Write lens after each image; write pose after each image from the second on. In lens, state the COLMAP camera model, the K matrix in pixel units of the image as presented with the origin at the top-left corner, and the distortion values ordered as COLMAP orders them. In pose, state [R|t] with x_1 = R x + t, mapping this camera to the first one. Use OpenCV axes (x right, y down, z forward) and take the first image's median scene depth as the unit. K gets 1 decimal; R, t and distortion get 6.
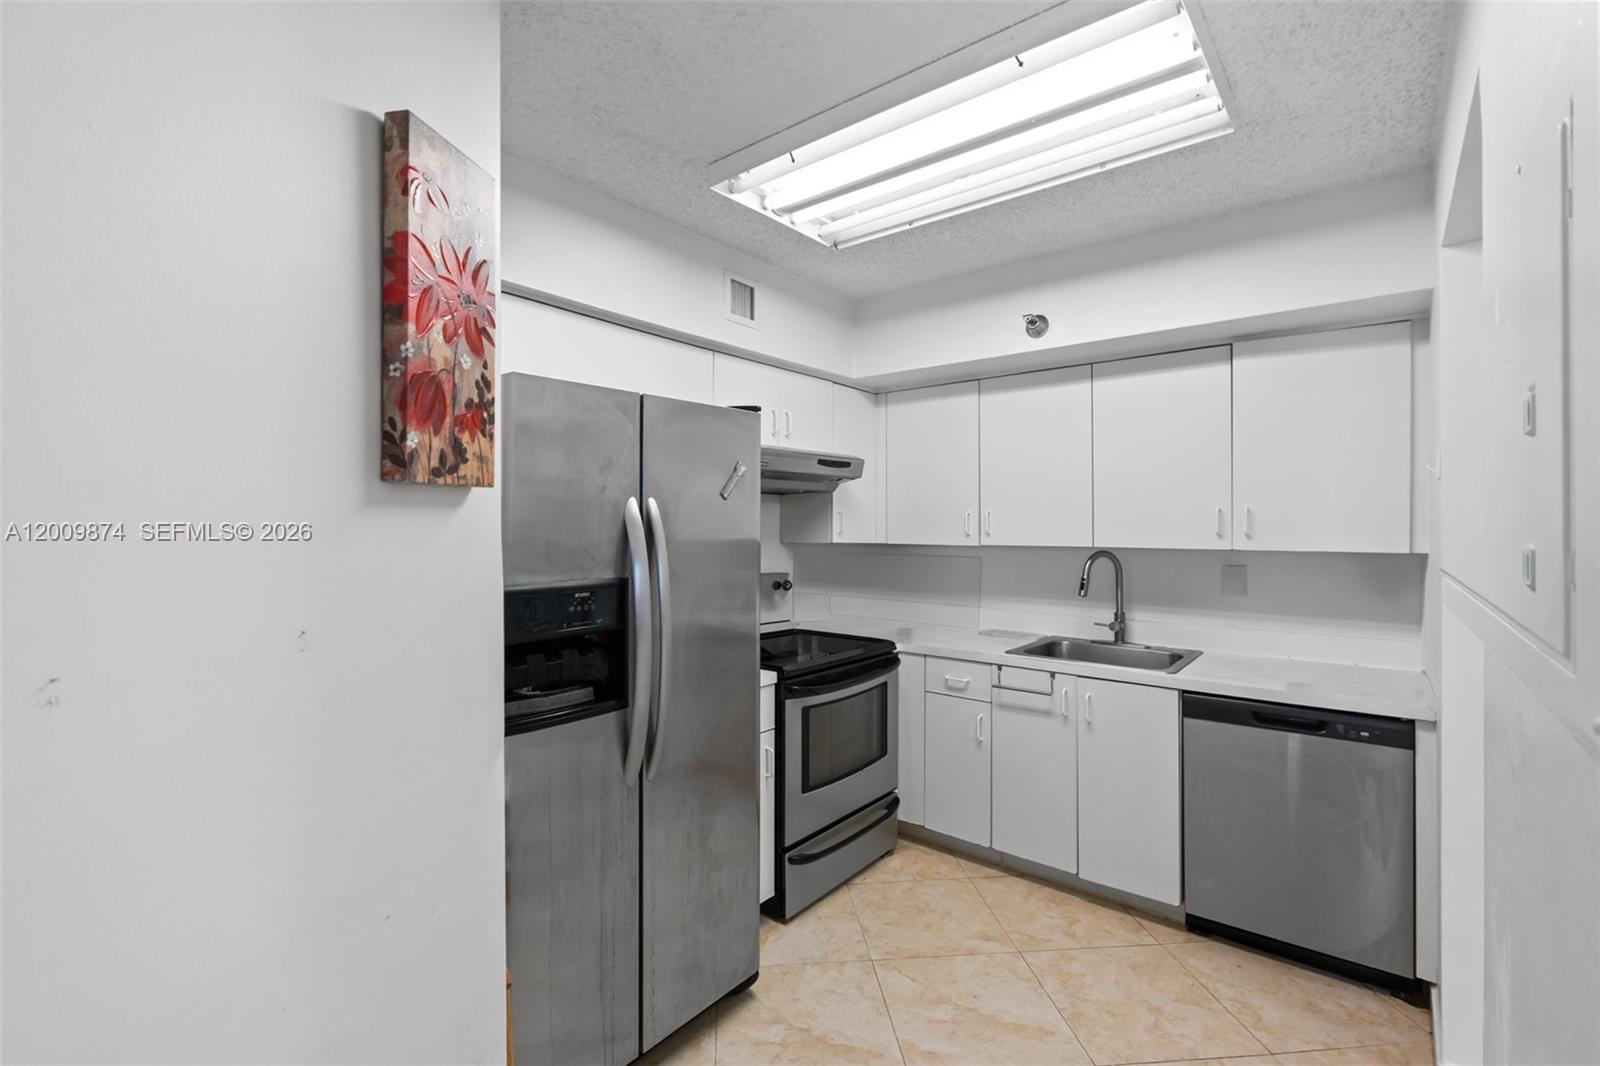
lens RADIAL K [[709.8, 0, 787.8], [0, 709.8, 524.0], [0, 0, 1]] dist [-0.012997, 0.004319]
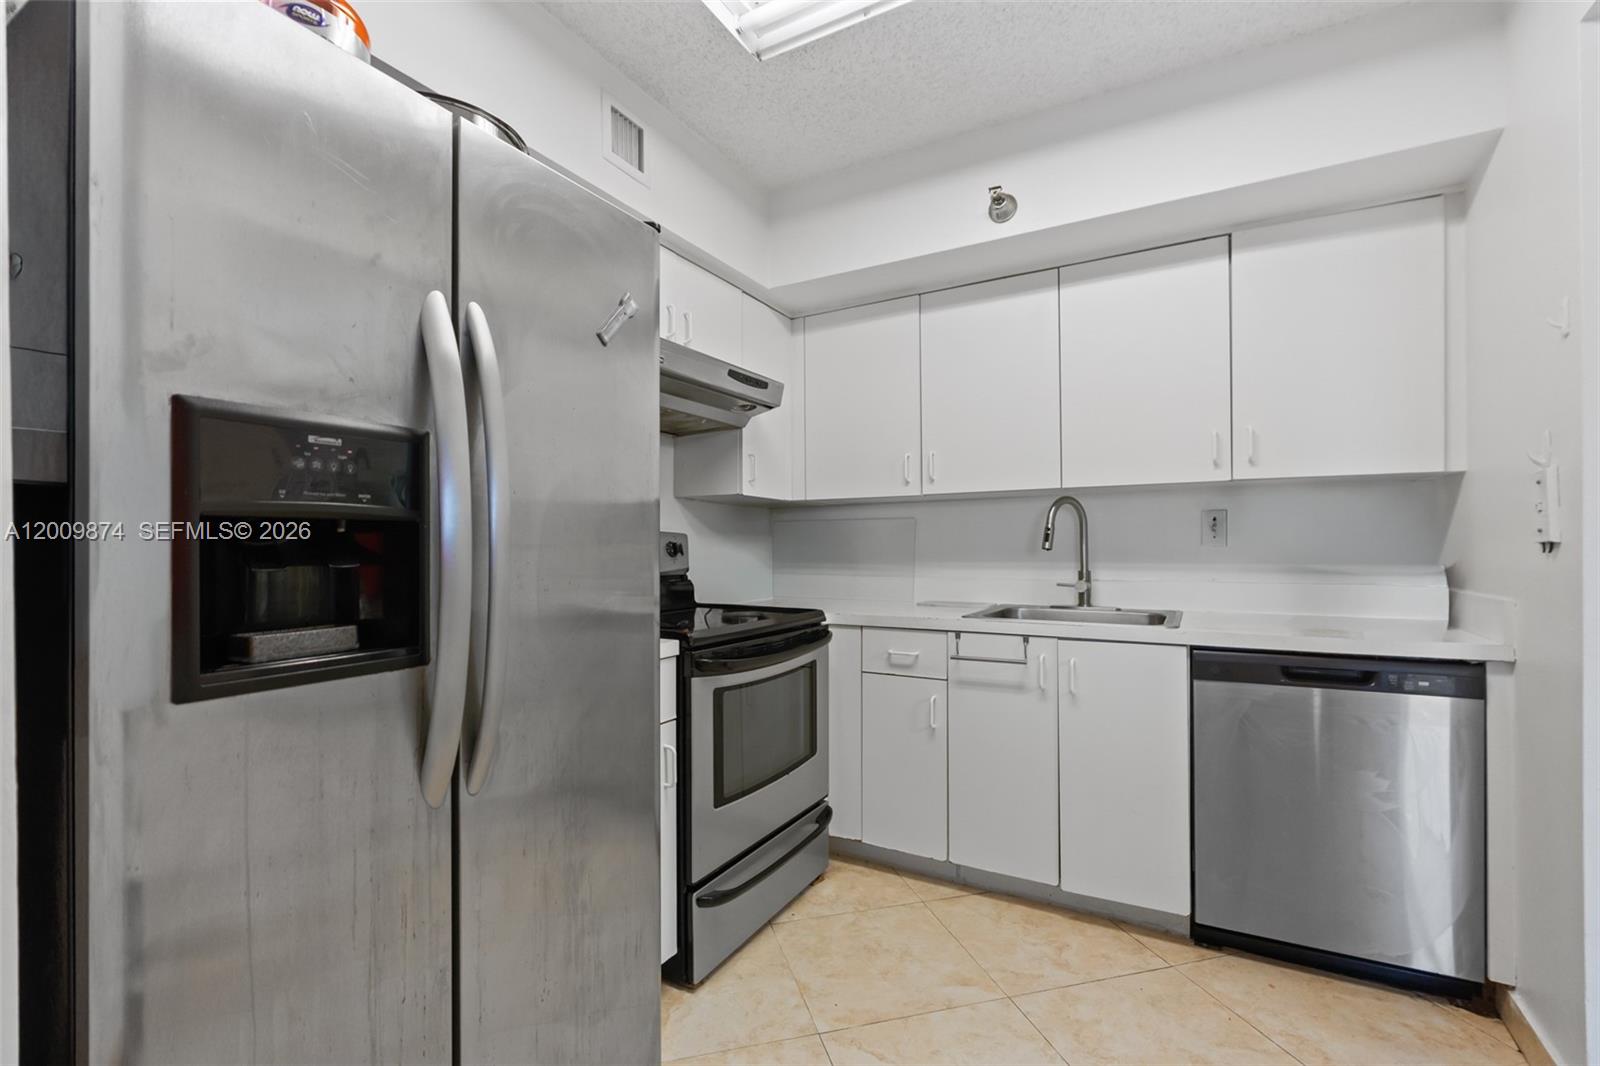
lens RADIAL K [[709.8, 0, 791.1], [0, 709.8, 545.2], [0, 0, 1]] dist [-0.012997, 0.004319]
pose [[0.984821, -0.003663, 0.173537, -0.027969], [0.004016, 0.999991, -0.001682, 0.115267], [-0.173529, 0.002353, 0.984826, 0.276883]]
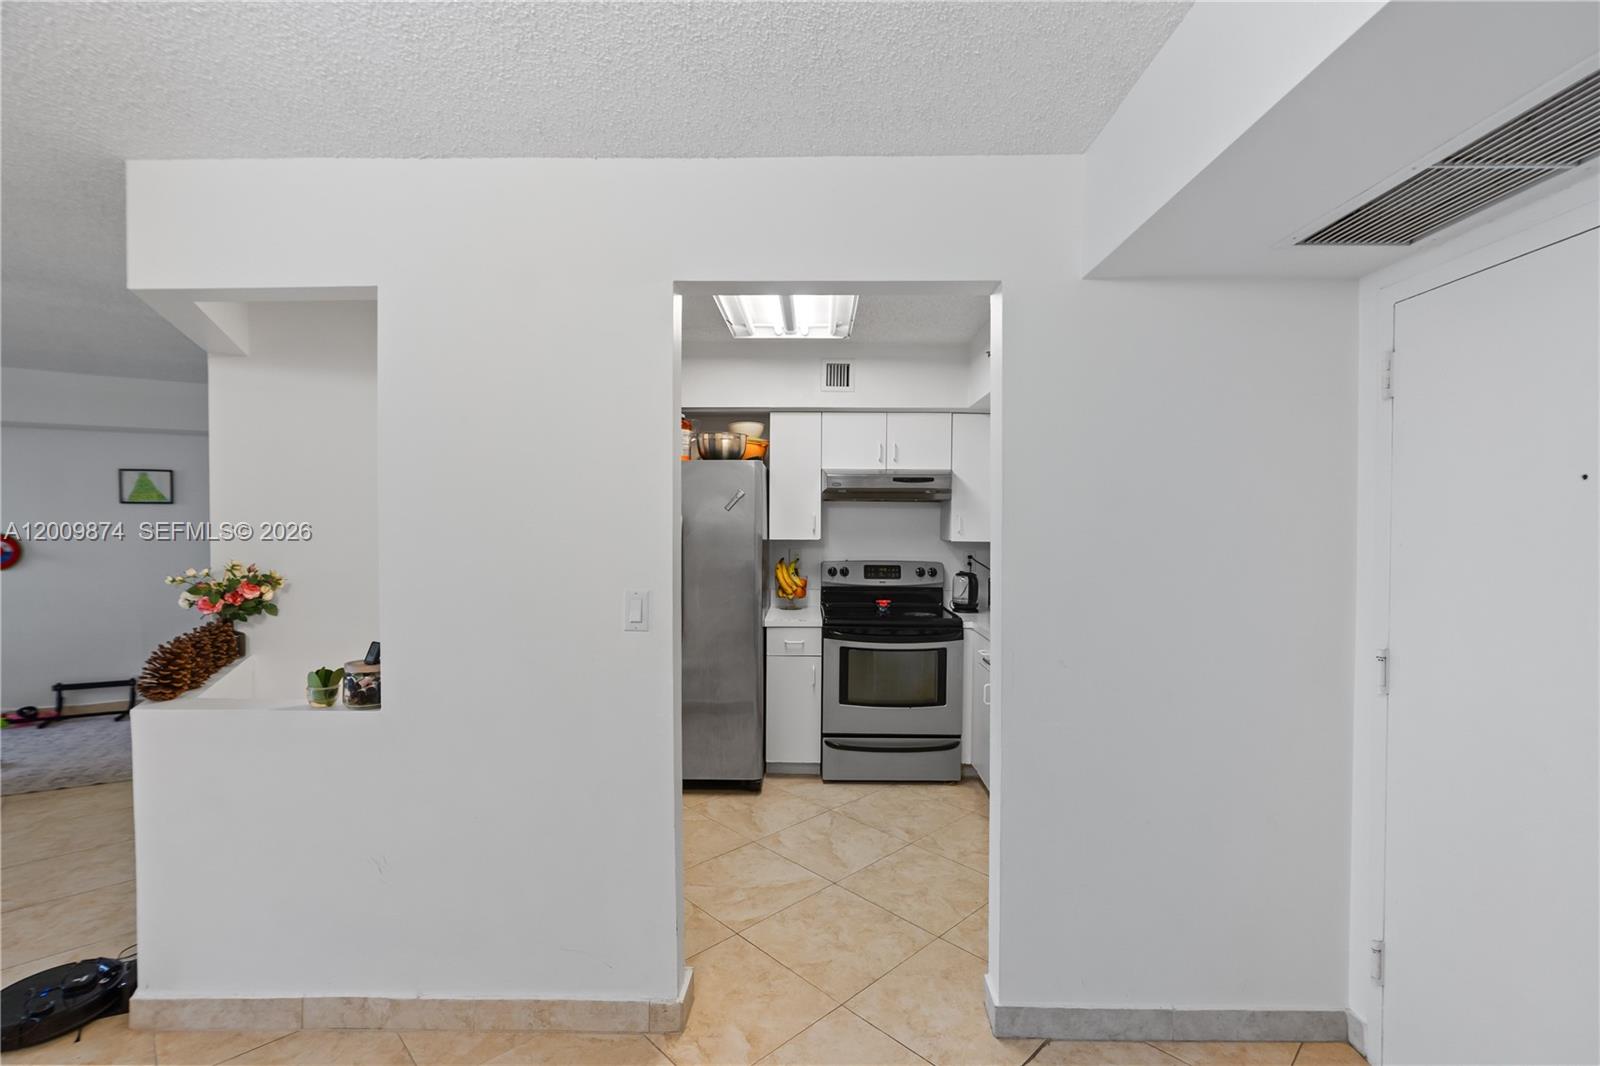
lens RADIAL K [[709.8, 0, 789.0], [0, 709.8, 519.4], [0, 0, 1]] dist [-0.012997, 0.004319]
pose [[0.621580, 0.005638, -0.783330, 1.157926], [-0.001570, 0.999981, 0.005951, -0.020554], [0.783349, -0.002469, 0.621577, -0.022501]]
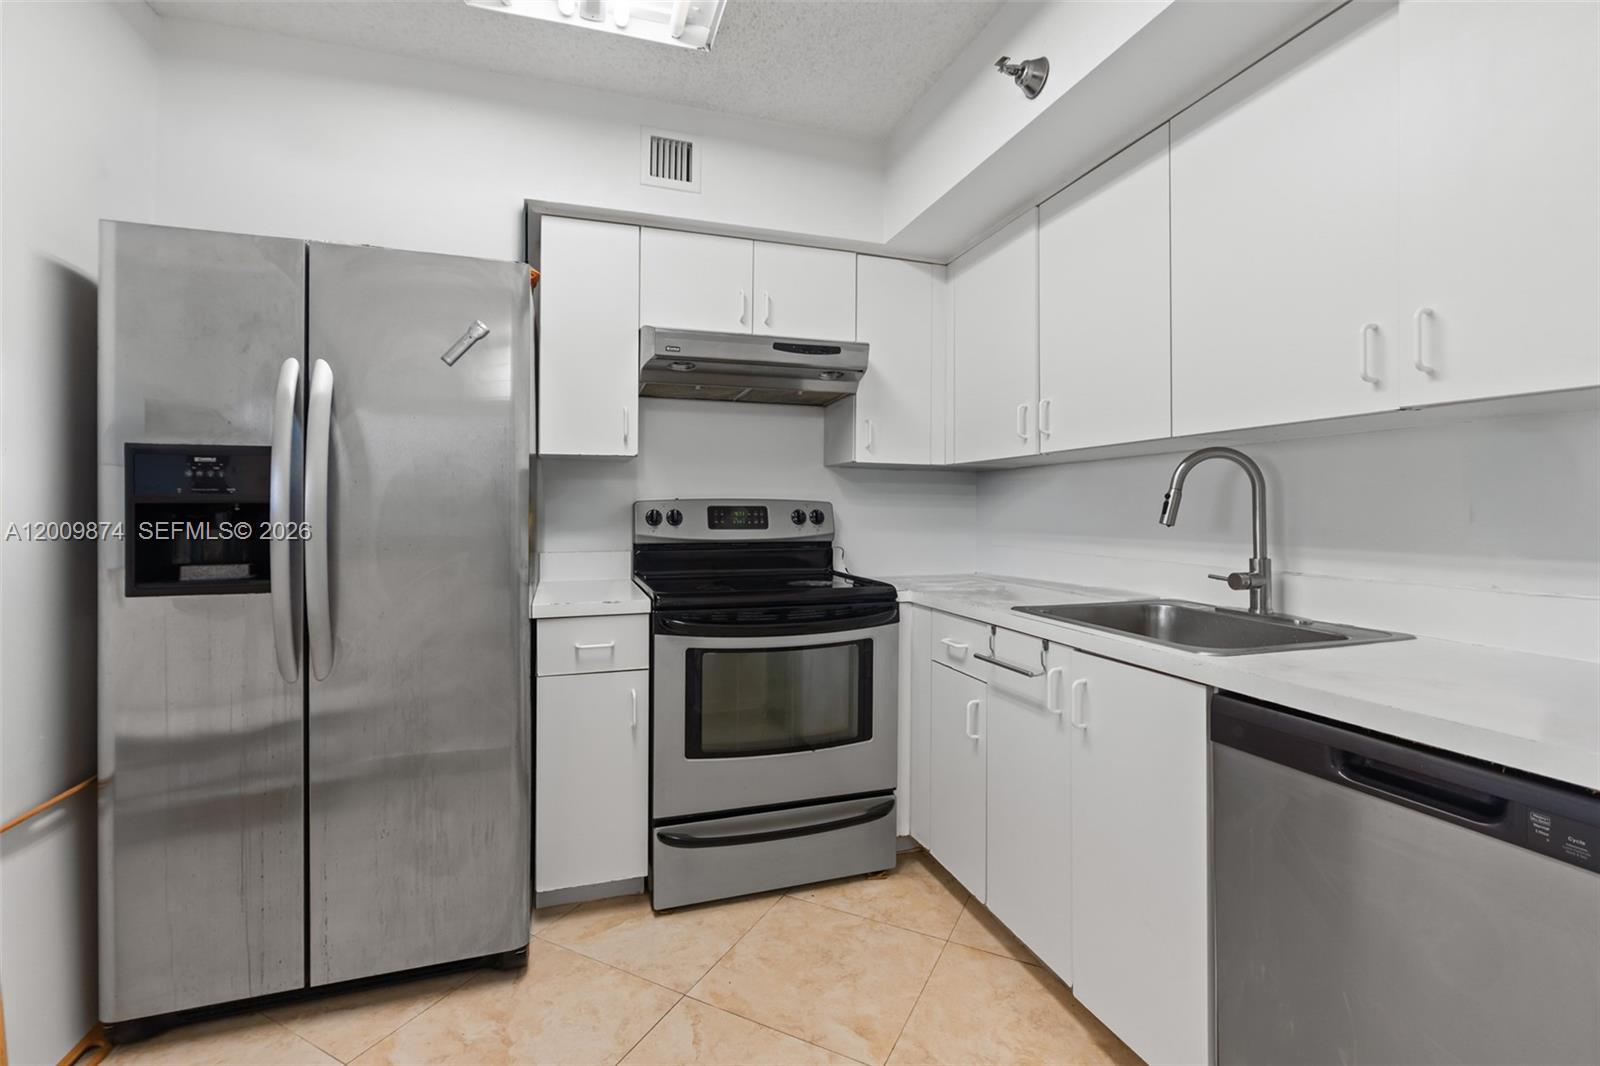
lens RADIAL K [[709.8, 0, 789.4], [0, 709.8, 505.8], [0, 0, 1]] dist [-0.012997, 0.004319]
pose [[0.846636, -0.000273, -0.532173, 0.548140], [-0.001056, 0.999997, -0.002193, 0.104233], [0.532172, 0.002419, 0.846633, 0.402462]]
